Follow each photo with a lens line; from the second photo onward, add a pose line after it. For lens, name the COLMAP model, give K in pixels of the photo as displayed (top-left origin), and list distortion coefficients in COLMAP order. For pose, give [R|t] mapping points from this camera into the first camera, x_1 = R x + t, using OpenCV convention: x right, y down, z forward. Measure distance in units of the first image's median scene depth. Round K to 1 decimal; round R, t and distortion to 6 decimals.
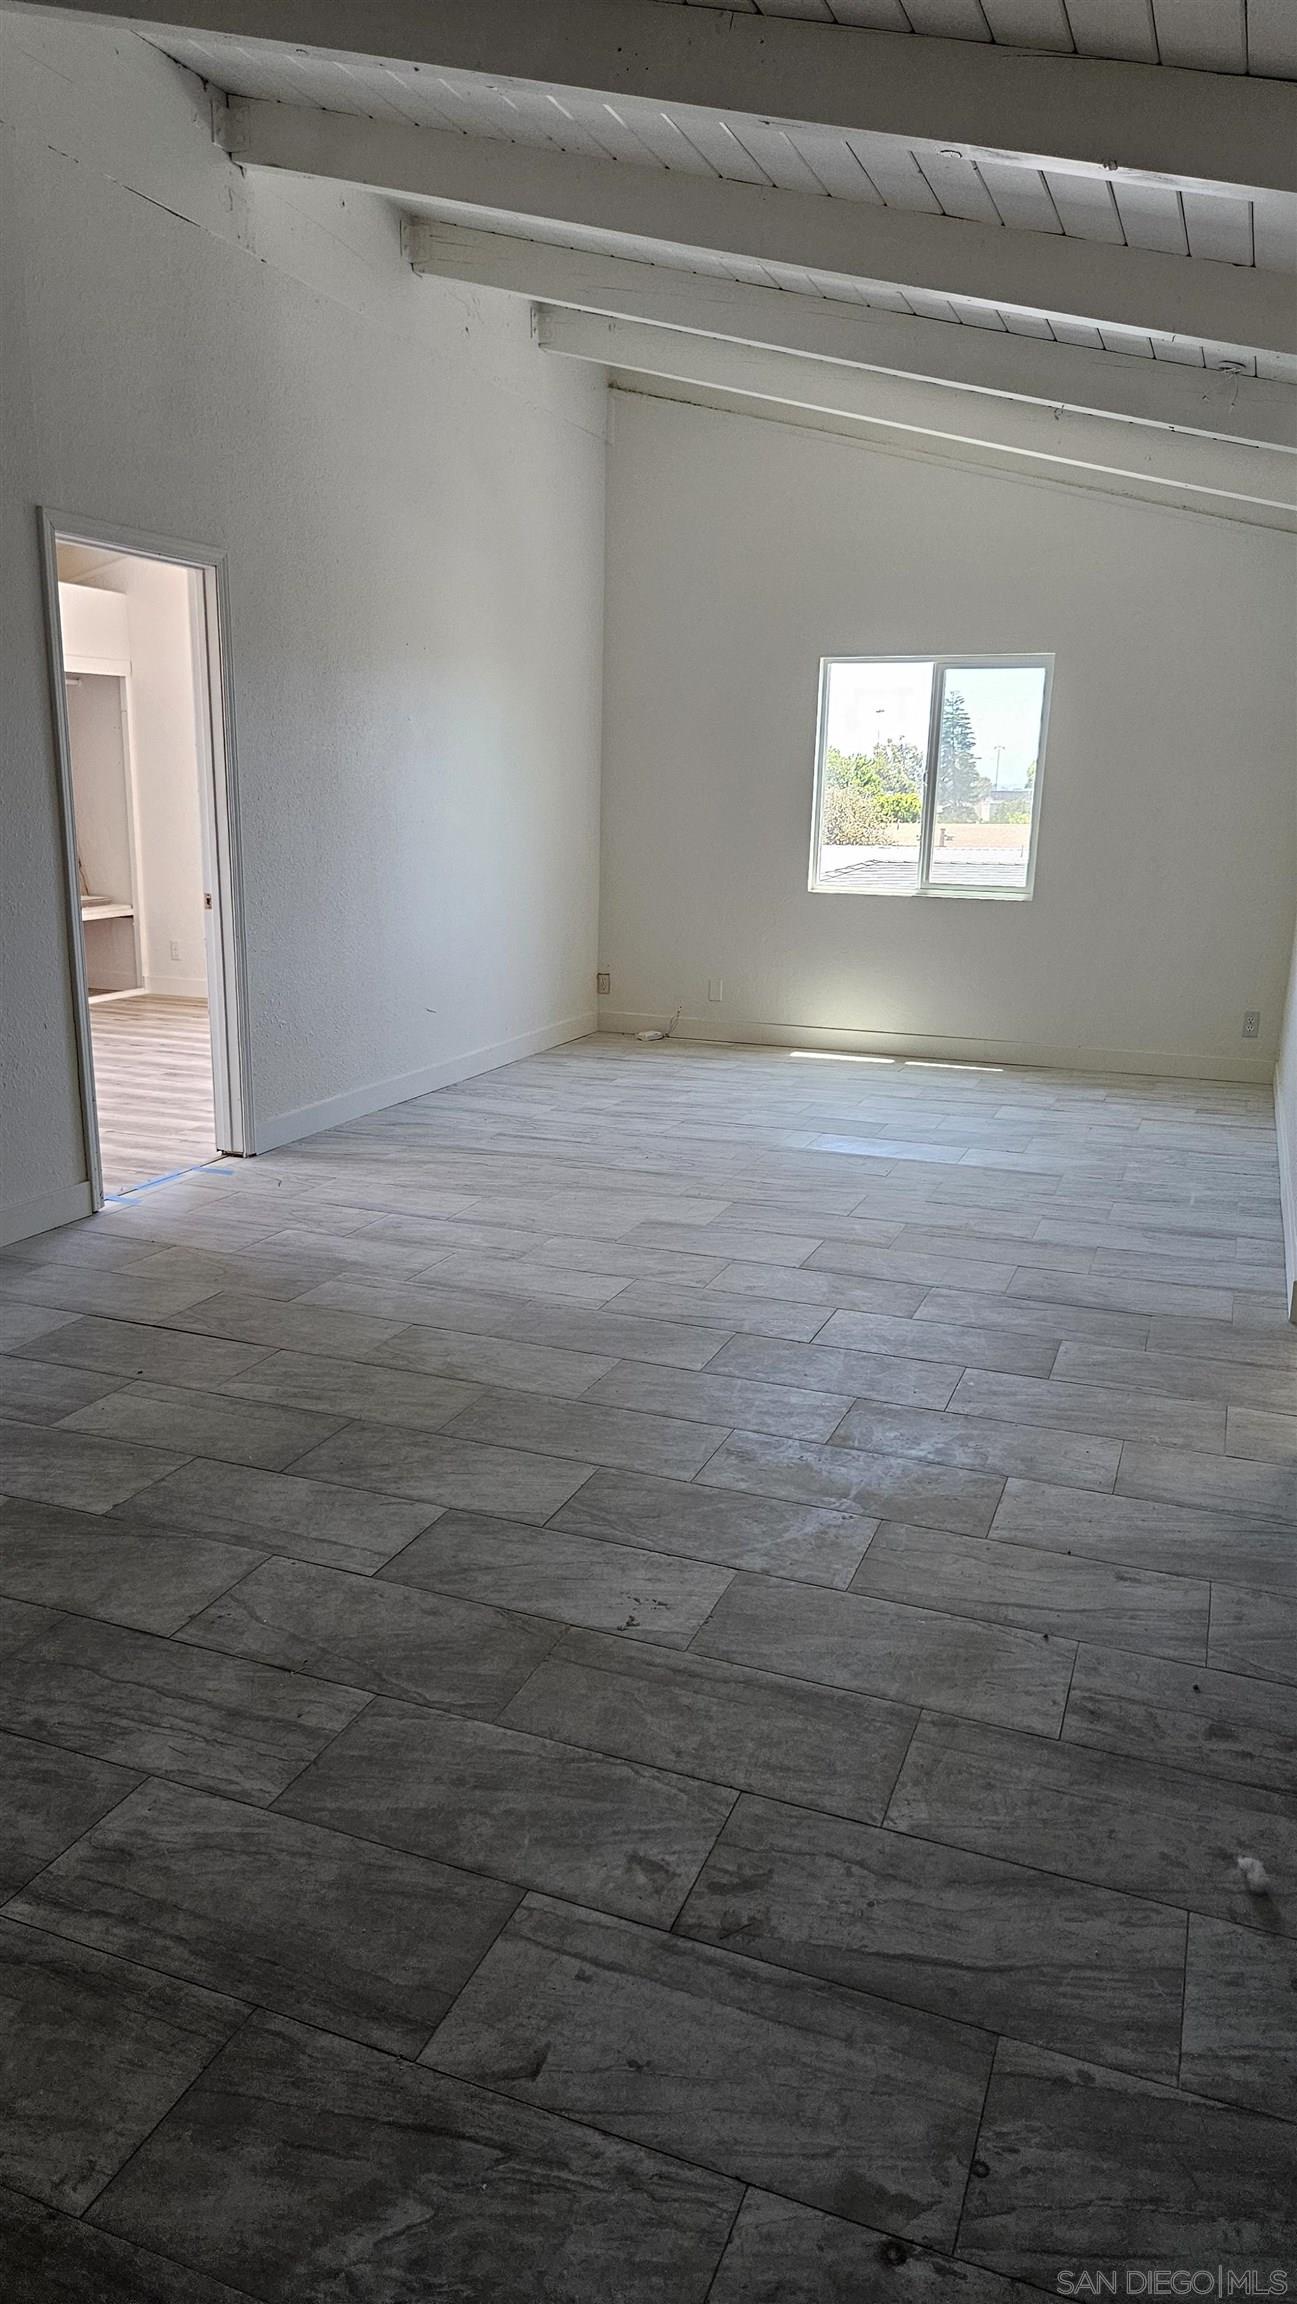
lens RADIAL K [[1556.1, 0, 643.5], [0, 1556.1, 1155.7], [0, 0, 1]] dist [0.044111, 0.019518]
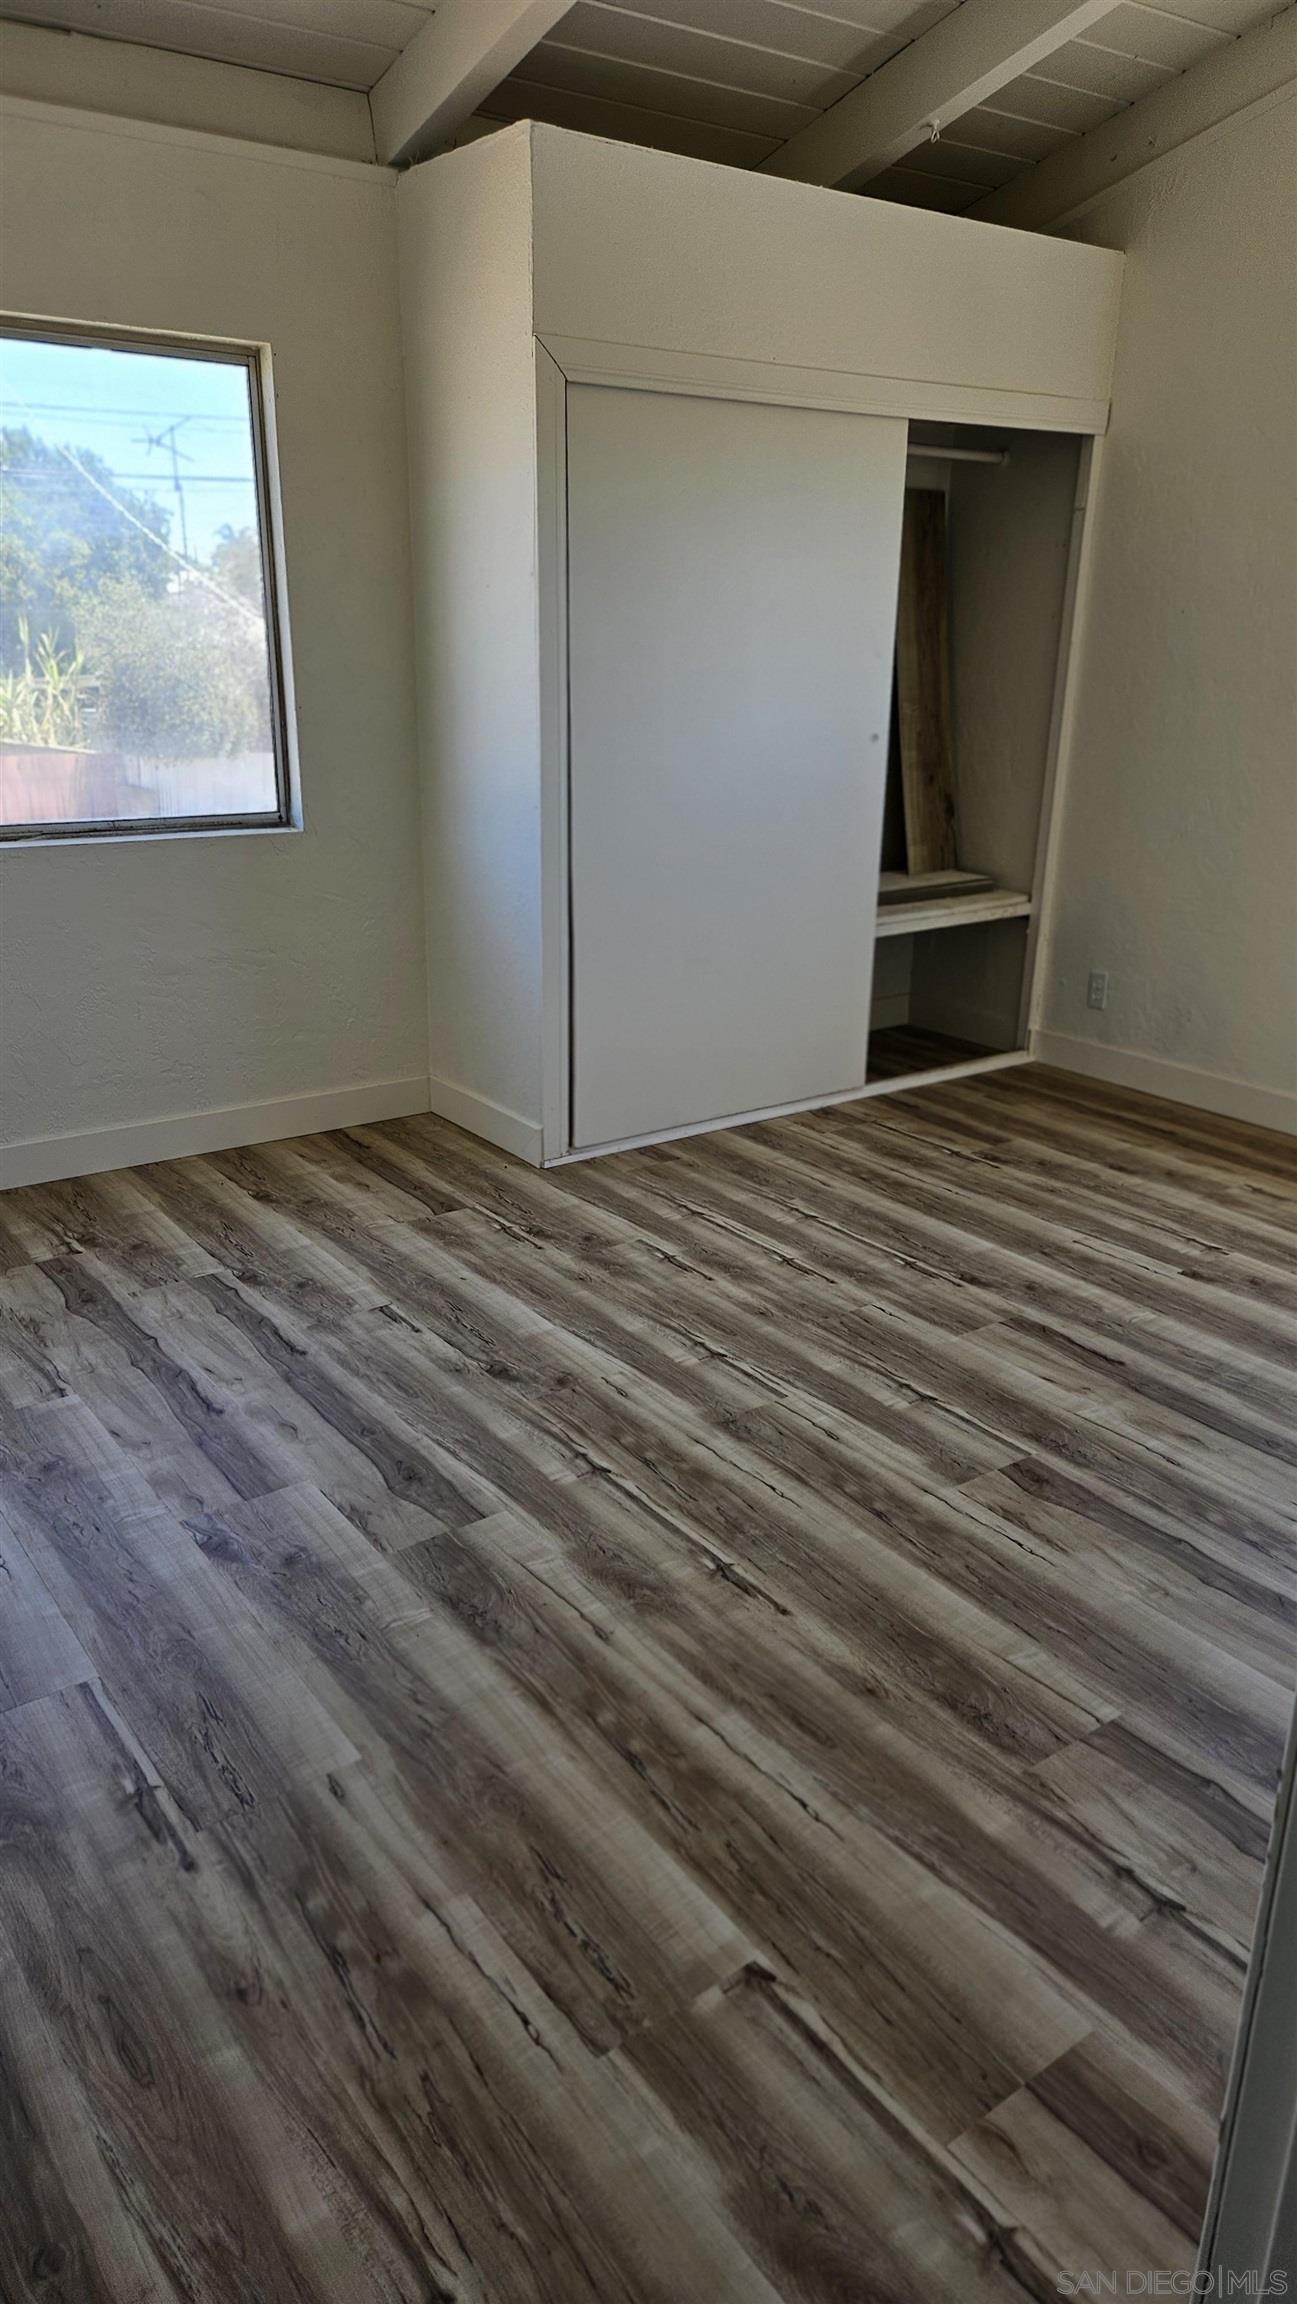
lens RADIAL K [[1556.1, 0, 638.0], [0, 1556.1, 1138.1], [0, 0, 1]] dist [0.044111, 0.019518]
pose [[0.838541, 0.167870, -0.518332, -0.150520], [-0.123274, 0.985136, 0.119623, -0.126023], [0.530709, -0.036412, 0.846771, 0.479445]]
